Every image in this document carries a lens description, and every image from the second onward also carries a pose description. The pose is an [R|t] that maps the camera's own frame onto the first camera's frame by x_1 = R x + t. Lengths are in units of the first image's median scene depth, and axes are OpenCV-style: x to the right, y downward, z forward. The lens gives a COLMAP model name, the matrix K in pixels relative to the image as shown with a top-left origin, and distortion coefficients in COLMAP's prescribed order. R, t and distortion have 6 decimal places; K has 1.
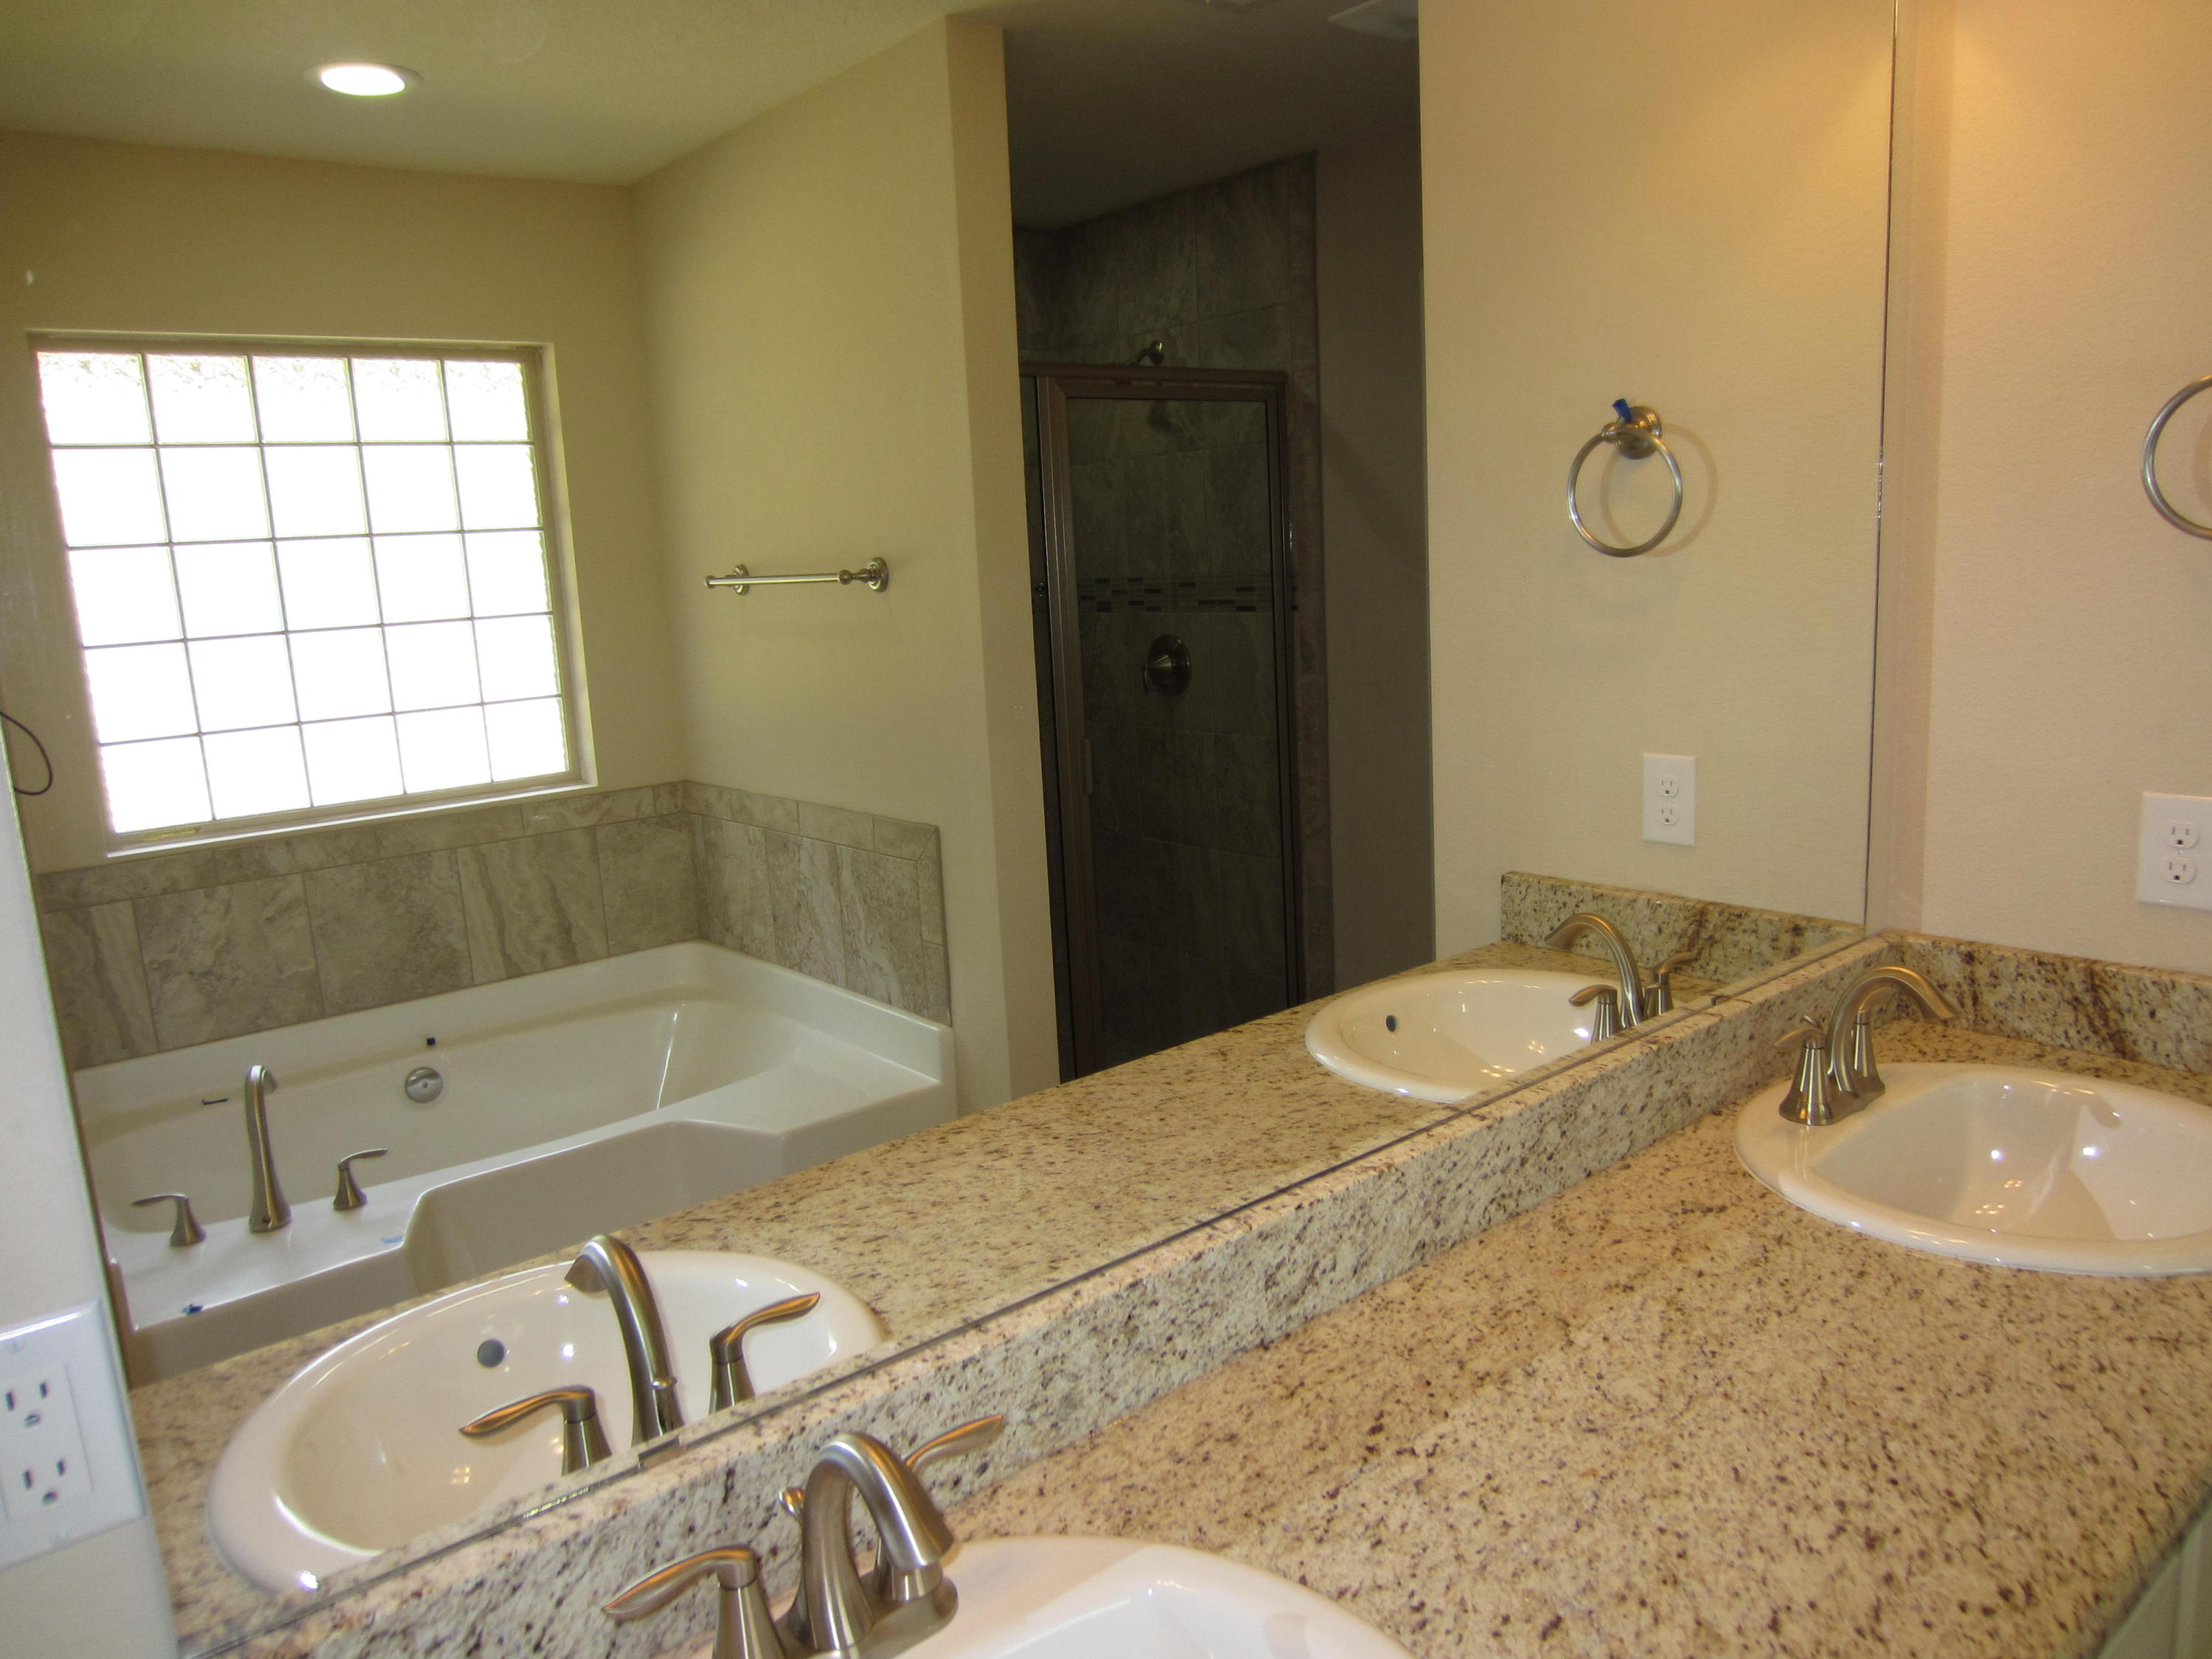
lens RADIAL K [[1551.5, 0, 1096.5], [0, 1551.5, 836.1], [0, 0, 1]] dist [-0.029287, 0.002167]
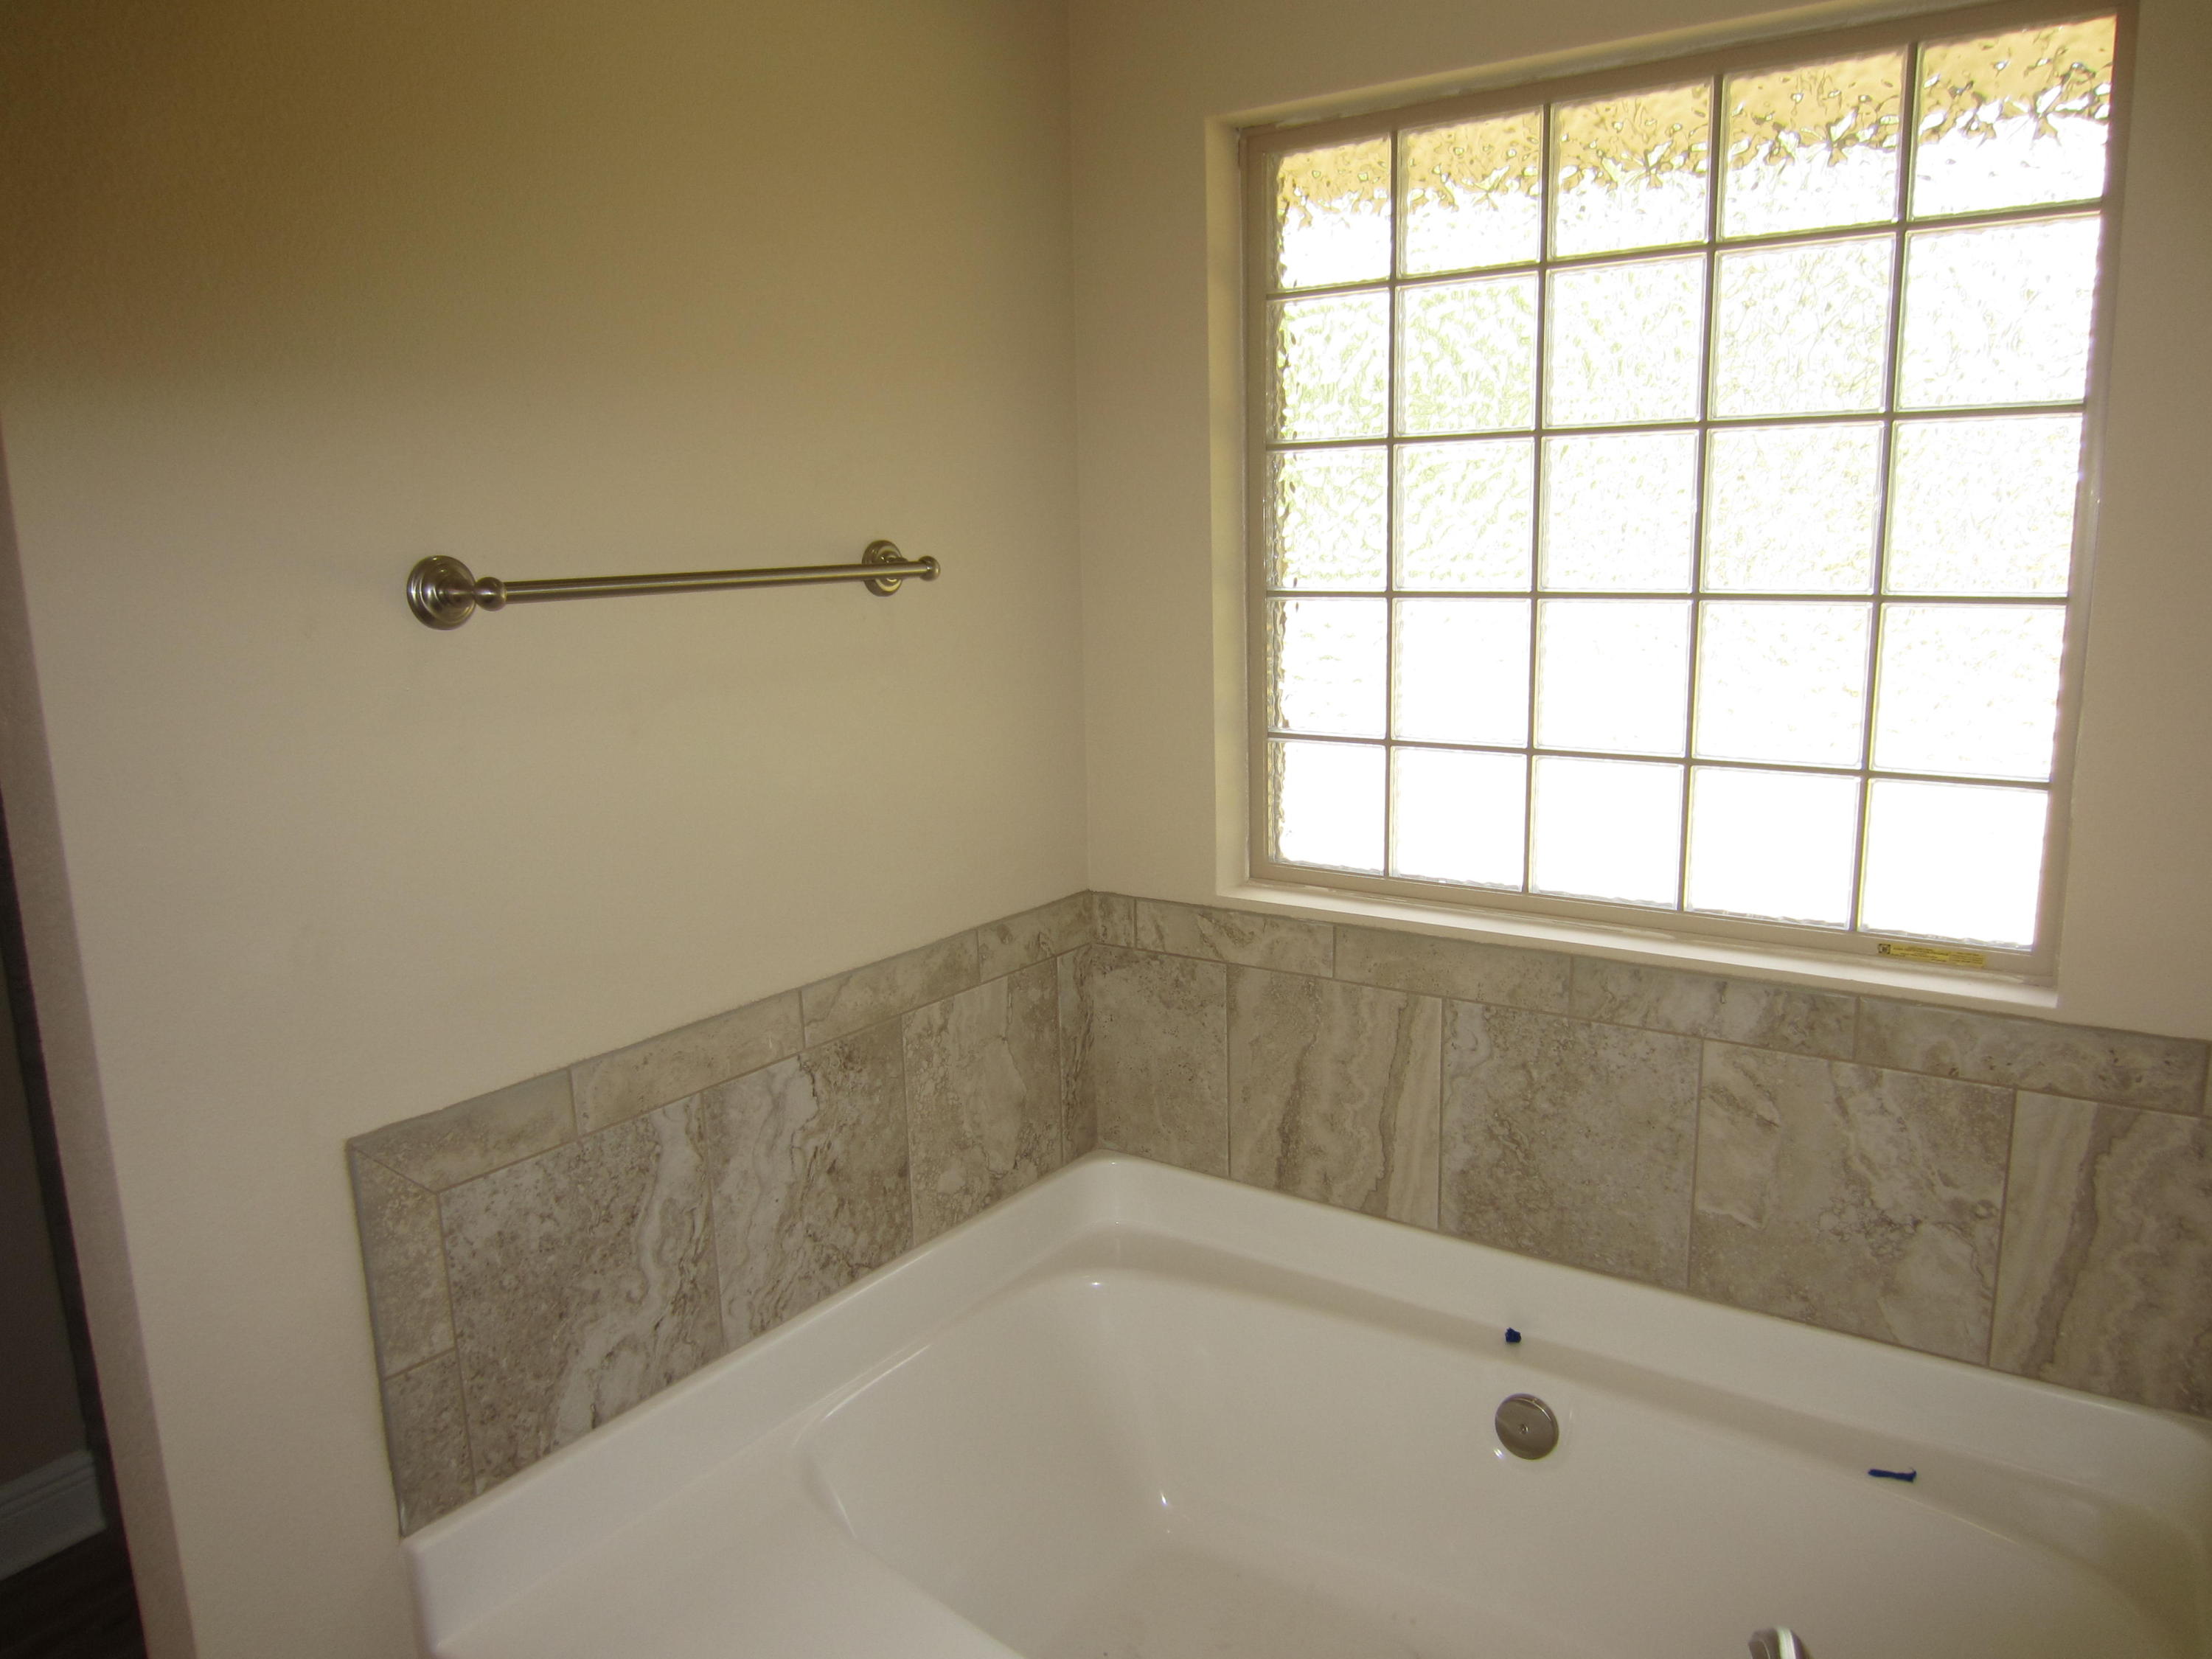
lens RADIAL K [[1551.5, 0, 1096.5], [0, 1551.5, 836.1], [0, 0, 1]] dist [-0.029287, 0.002167]
pose [[0.262141, 0.235029, -0.935972, -0.001908], [-0.172291, 0.965705, 0.194241, -0.126246], [0.949525, 0.110340, 0.293645, 0.664562]]
